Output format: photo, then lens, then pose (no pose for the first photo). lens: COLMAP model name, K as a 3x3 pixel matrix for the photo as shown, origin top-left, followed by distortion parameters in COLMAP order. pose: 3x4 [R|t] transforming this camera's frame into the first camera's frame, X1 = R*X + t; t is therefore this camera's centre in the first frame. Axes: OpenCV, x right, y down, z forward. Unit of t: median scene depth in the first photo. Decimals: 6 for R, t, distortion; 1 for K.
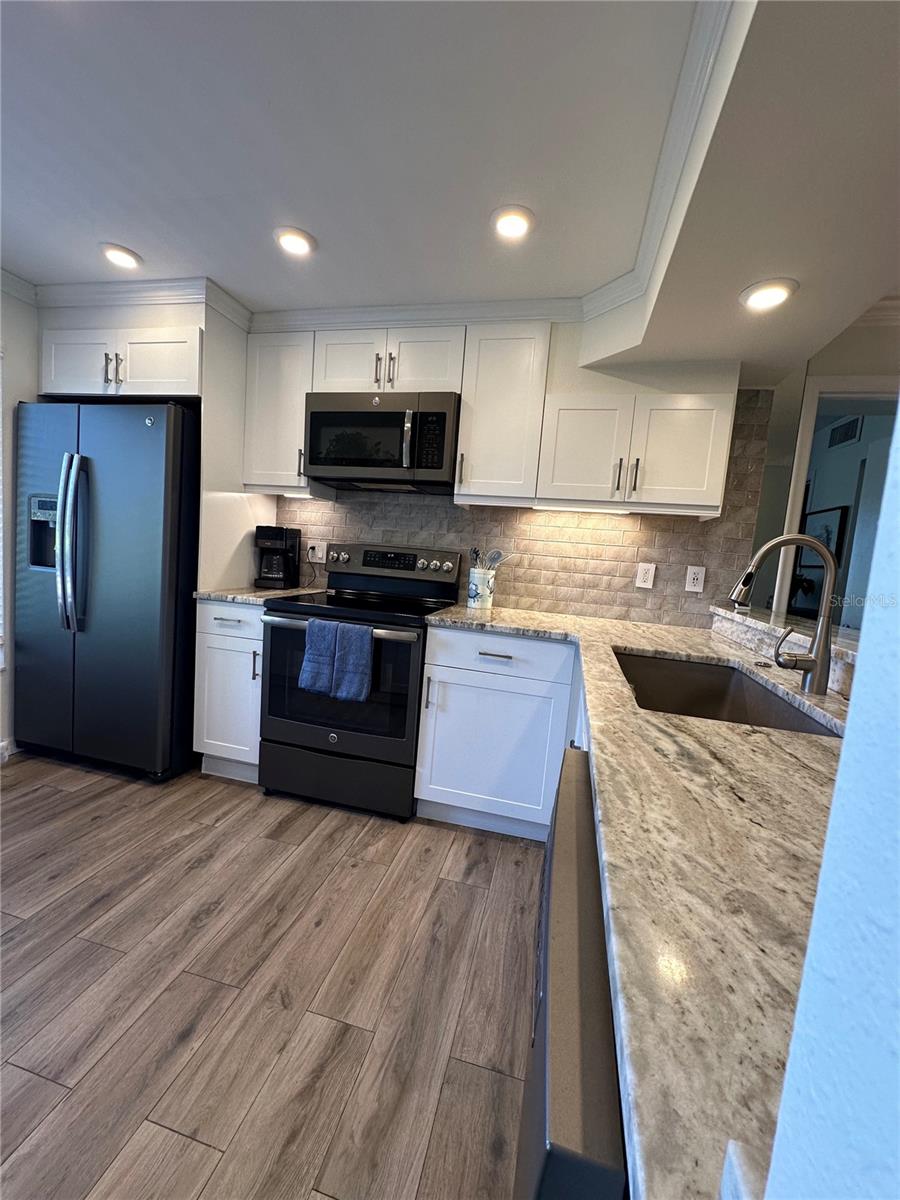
lens RADIAL K [[478.1, 0, 453.5], [0, 478.1, 601.6], [0, 0, 1]] dist [-0.000669, -0.000581]
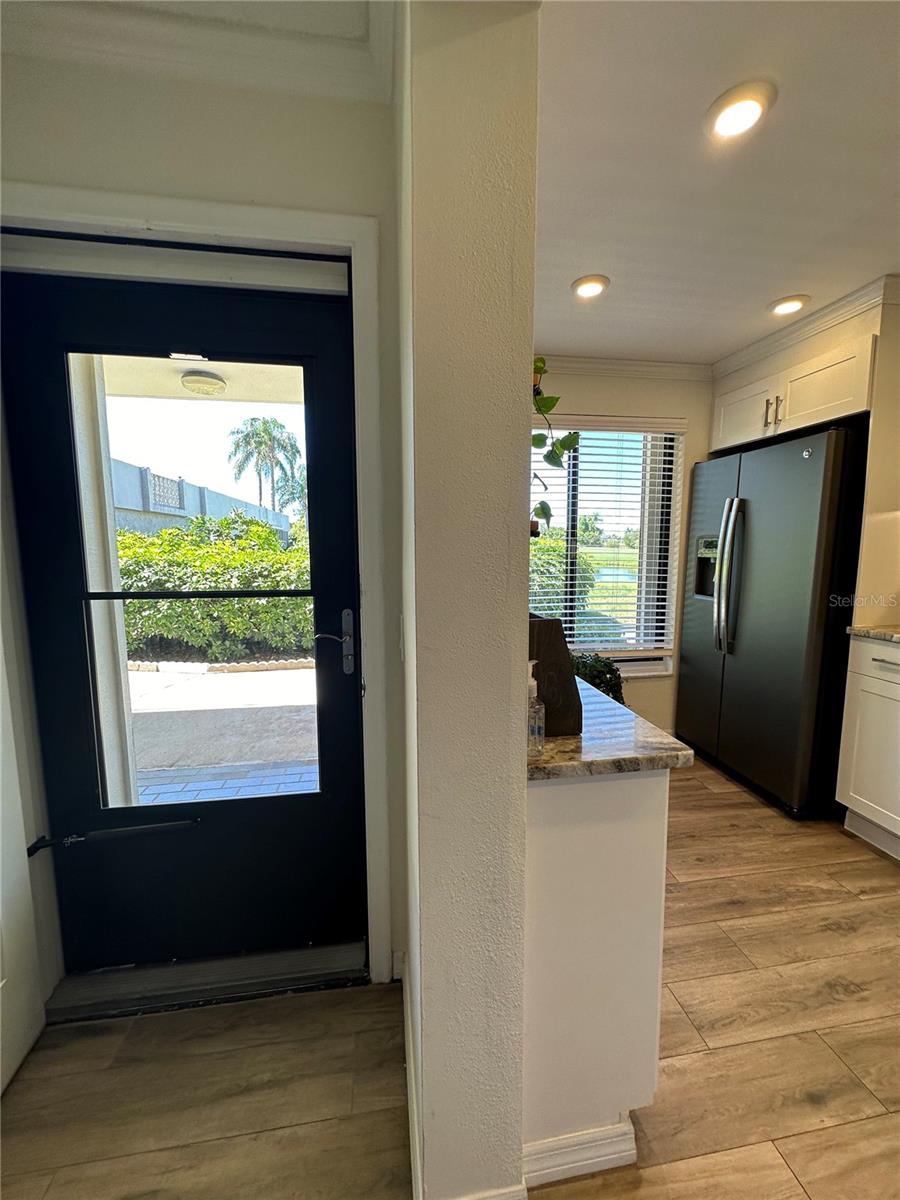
lens RADIAL K [[478.1, 0, 446.9], [0, 478.1, 597.8], [0, 0, 1]] dist [-0.000669, -0.000581]
pose [[0.376357, 0.022700, -0.926197, 0.012634], [-0.063975, 0.997950, -0.001538, -0.025562], [0.924263, 0.059832, 0.377037, -0.055044]]
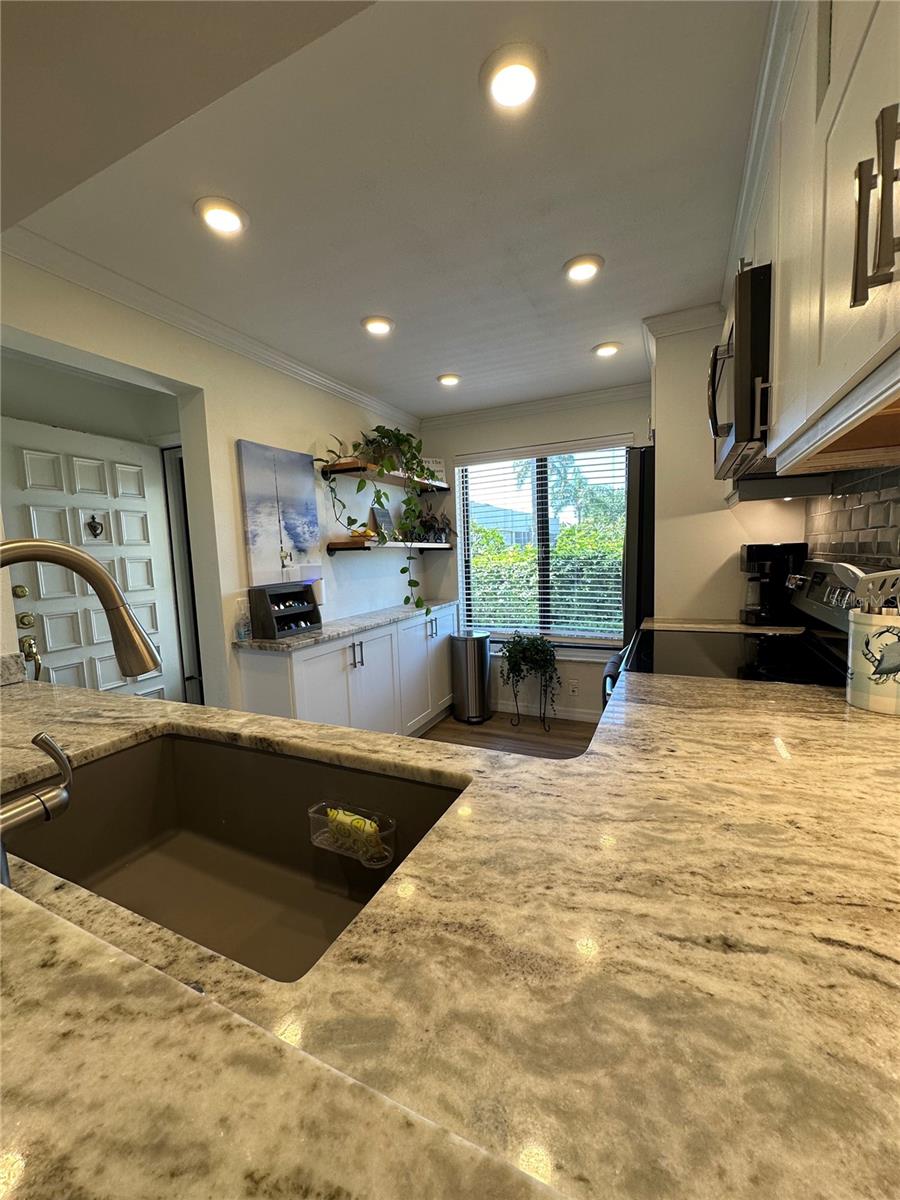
lens RADIAL K [[478.1, 0, 451.1], [0, 478.1, 597.9], [0, 0, 1]] dist [-0.000669, -0.000581]
pose [[-0.204280, 0.023739, -0.978625, 0.375059], [-0.080938, 0.995873, 0.041052, -0.046440], [0.975561, 0.087594, -0.201515, 0.513703]]
